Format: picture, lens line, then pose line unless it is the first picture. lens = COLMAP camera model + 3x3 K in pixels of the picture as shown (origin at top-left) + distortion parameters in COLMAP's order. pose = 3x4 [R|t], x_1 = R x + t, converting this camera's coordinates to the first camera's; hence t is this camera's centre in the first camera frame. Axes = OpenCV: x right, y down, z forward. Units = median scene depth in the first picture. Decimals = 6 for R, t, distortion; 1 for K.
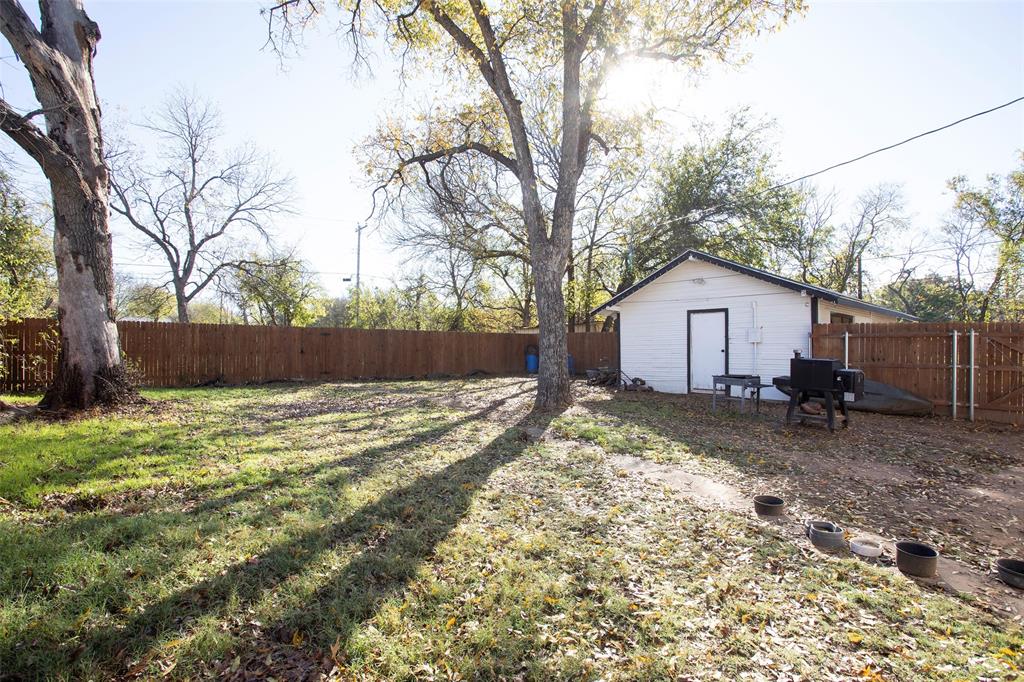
lens RADIAL K [[495.3, 0, 516.0], [0, 495.3, 346.6], [0, 0, 1]] dist [-0.068958, 0.030453]
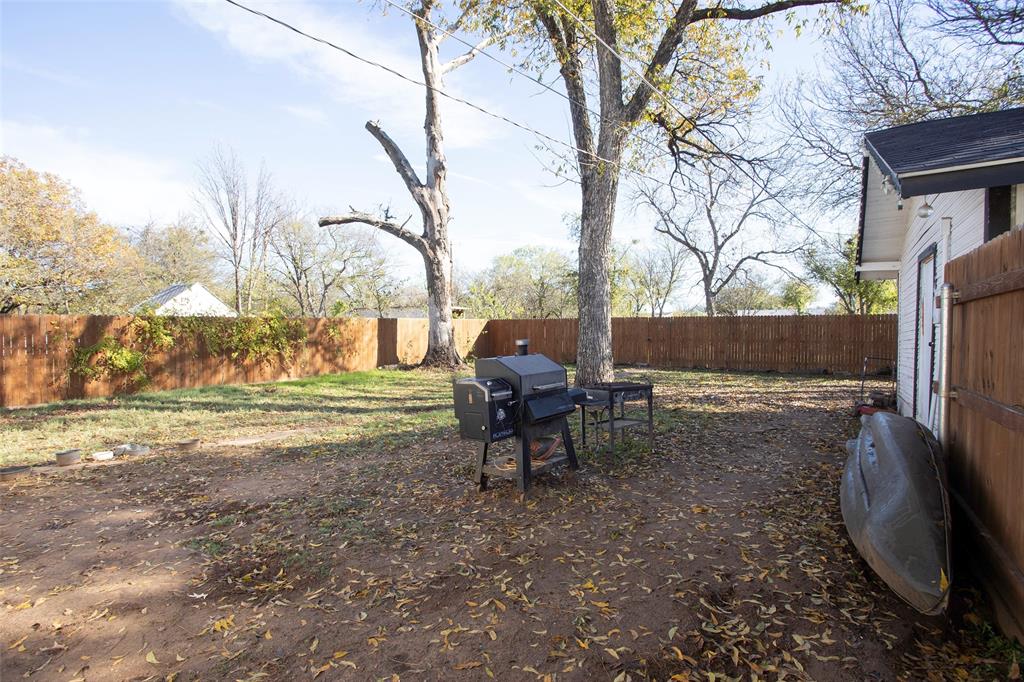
lens RADIAL K [[495.3, 0, 516.0], [0, 495.3, 346.6], [0, 0, 1]] dist [-0.068958, 0.030453]
pose [[0.223053, 0.020062, -0.974600, 0.381843], [0.001759, 0.999778, 0.020982, 0.001342], [0.974805, -0.006395, 0.222969, 0.303499]]
